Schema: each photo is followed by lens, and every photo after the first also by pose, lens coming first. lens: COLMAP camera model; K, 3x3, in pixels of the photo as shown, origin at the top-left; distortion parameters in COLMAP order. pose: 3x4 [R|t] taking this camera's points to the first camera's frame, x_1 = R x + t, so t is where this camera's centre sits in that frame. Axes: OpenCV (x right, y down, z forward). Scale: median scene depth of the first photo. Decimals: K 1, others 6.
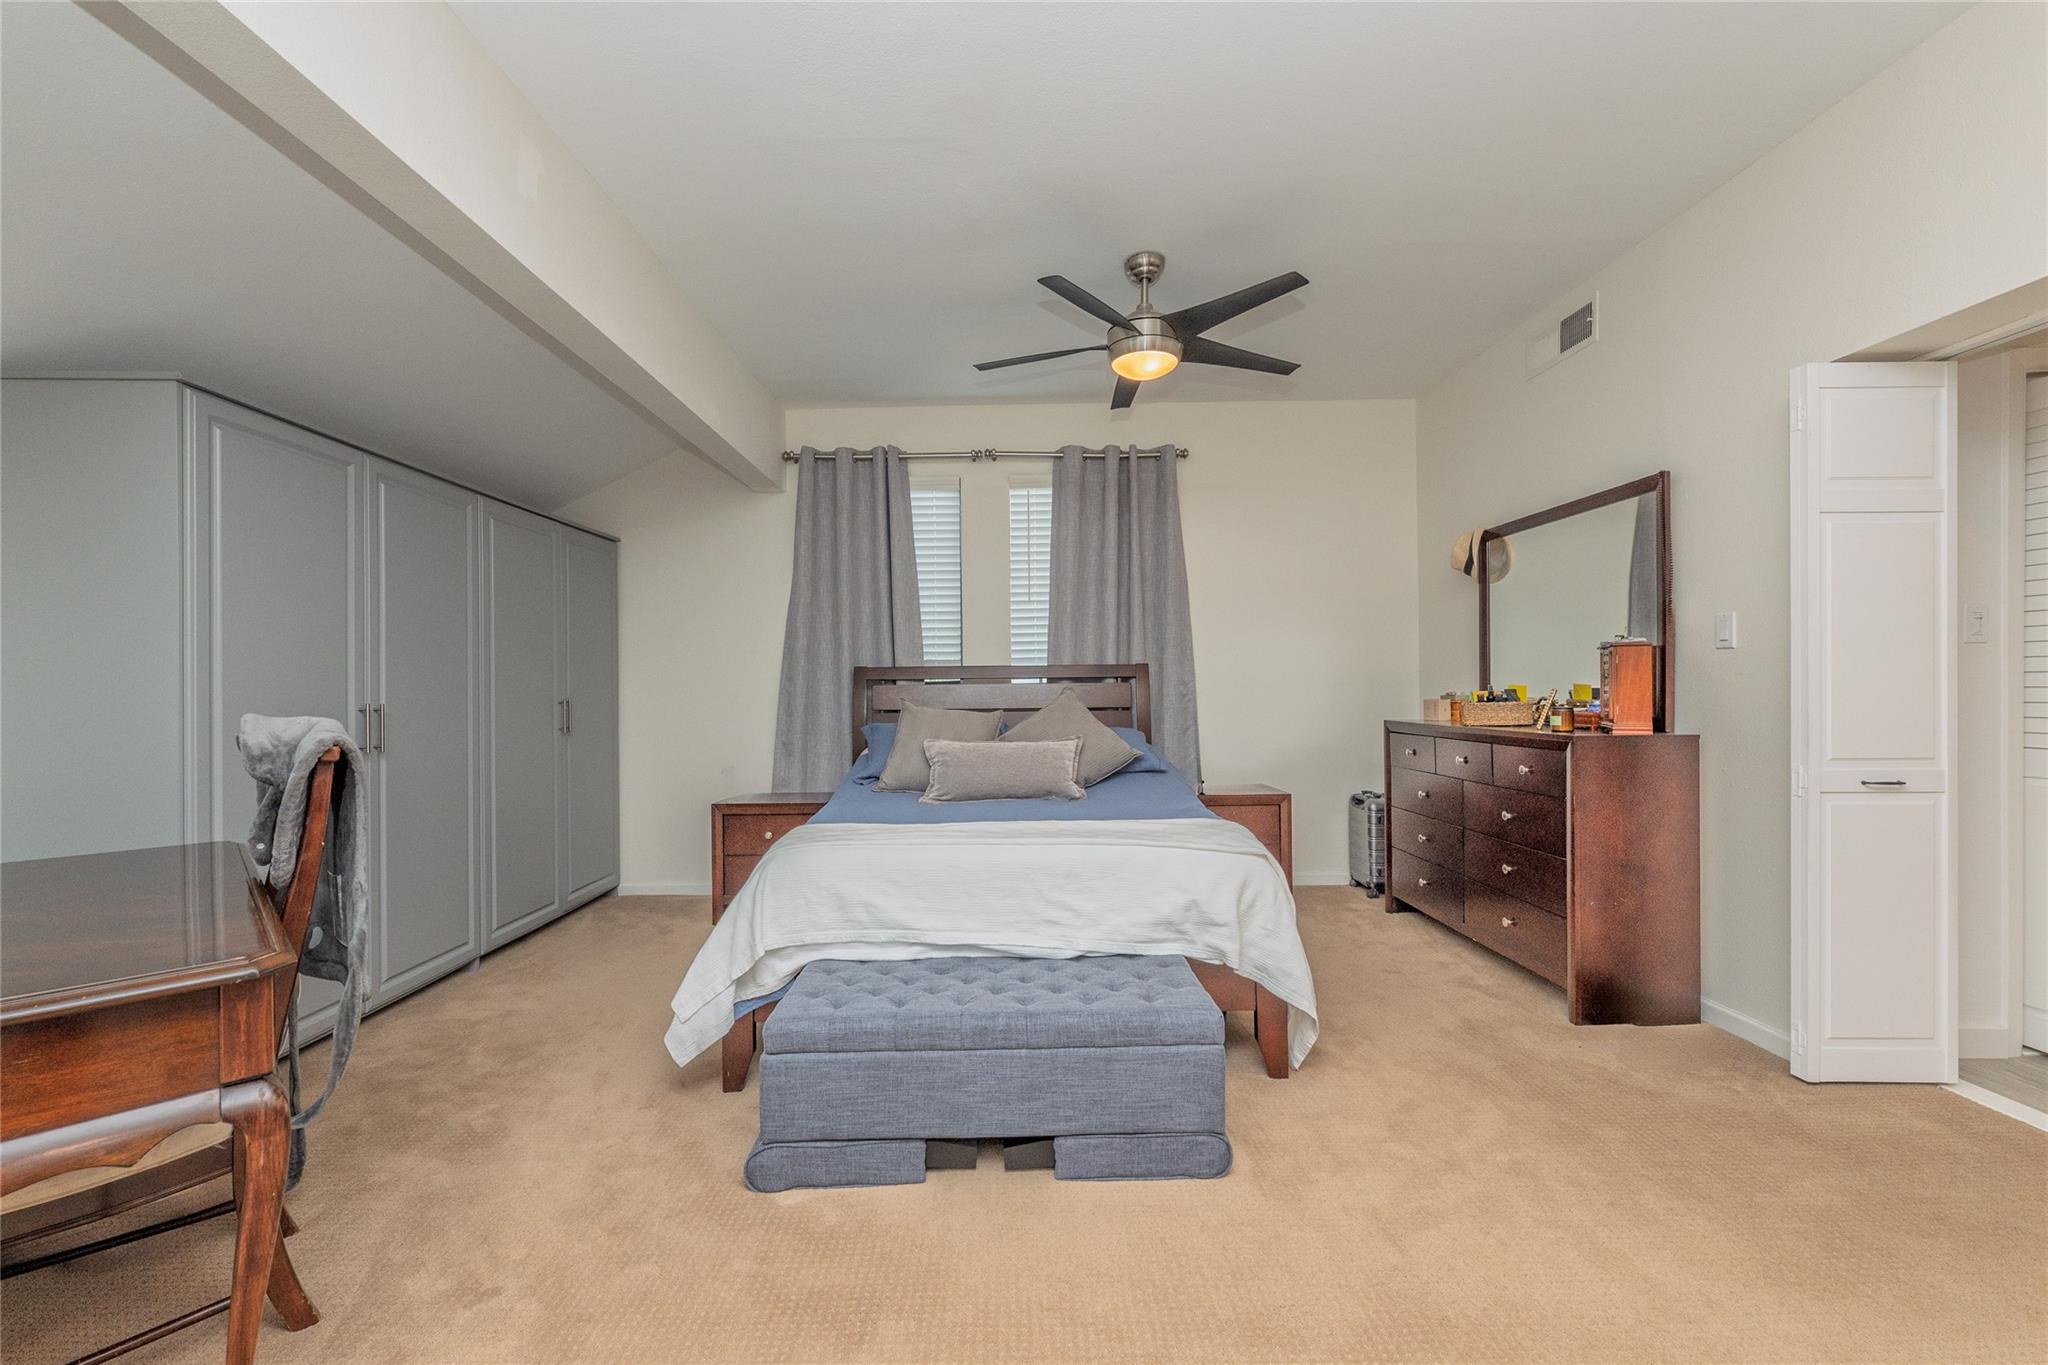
lens RADIAL K [[839.3, 0, 1016.8], [0, 839.3, 694.1], [0, 0, 1]] dist [0.000015, -0.000526]
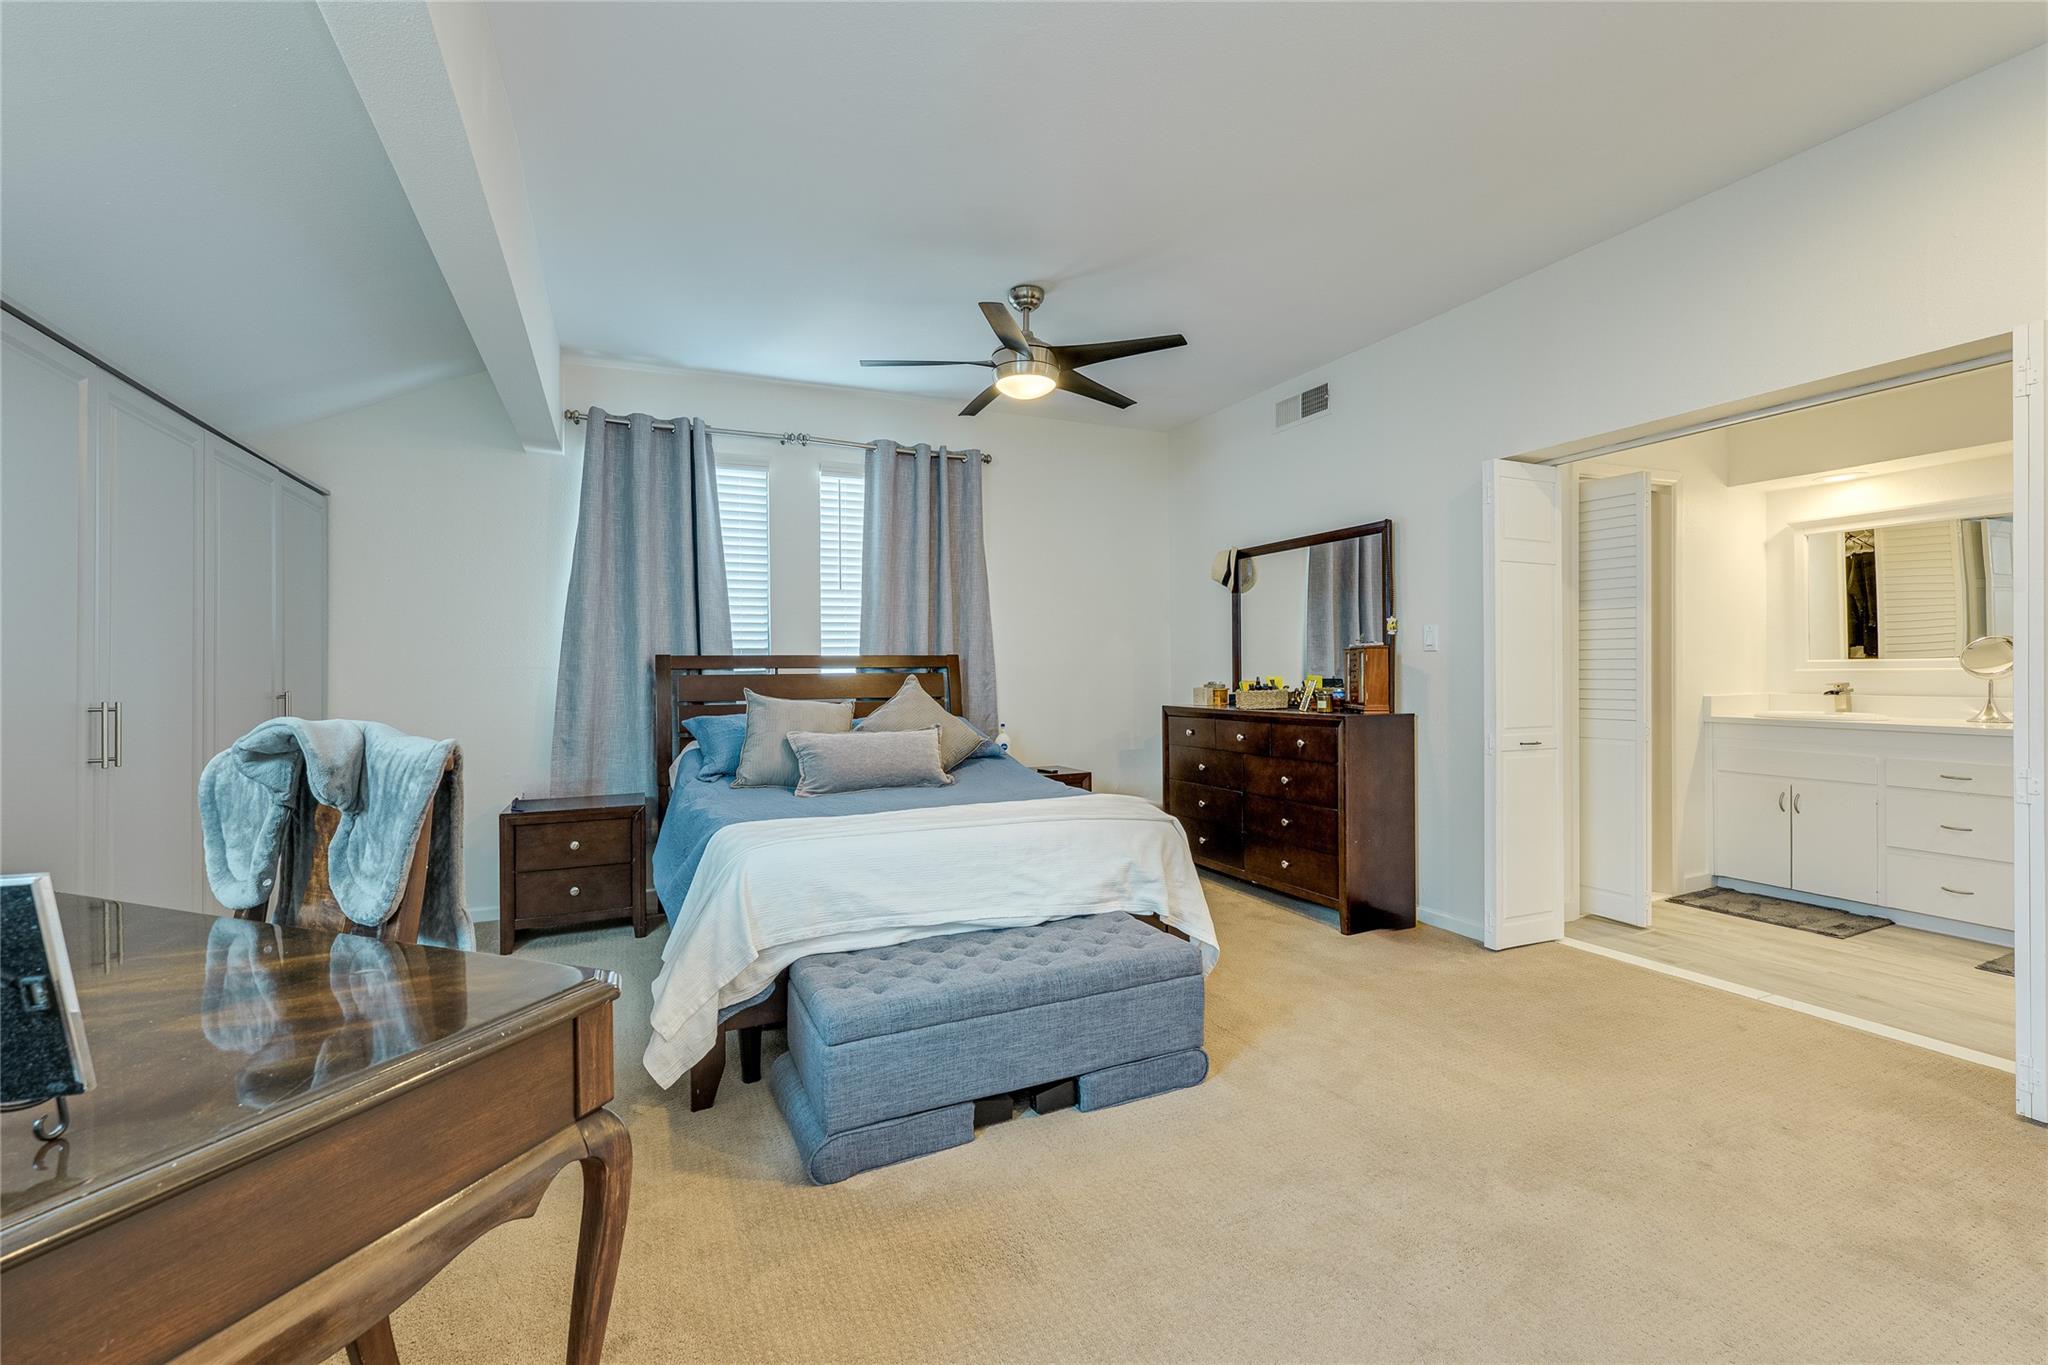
lens RADIAL K [[853.1, 0, 1028.1], [0, 853.1, 675.1], [0, 0, 1]] dist [-0.000044, -0.000053]
pose [[0.913710, 0.001960, 0.406362, -0.378981], [0.000836, 0.999977, -0.006703, -0.006878], [-0.406365, 0.006464, 0.913688, -0.025987]]
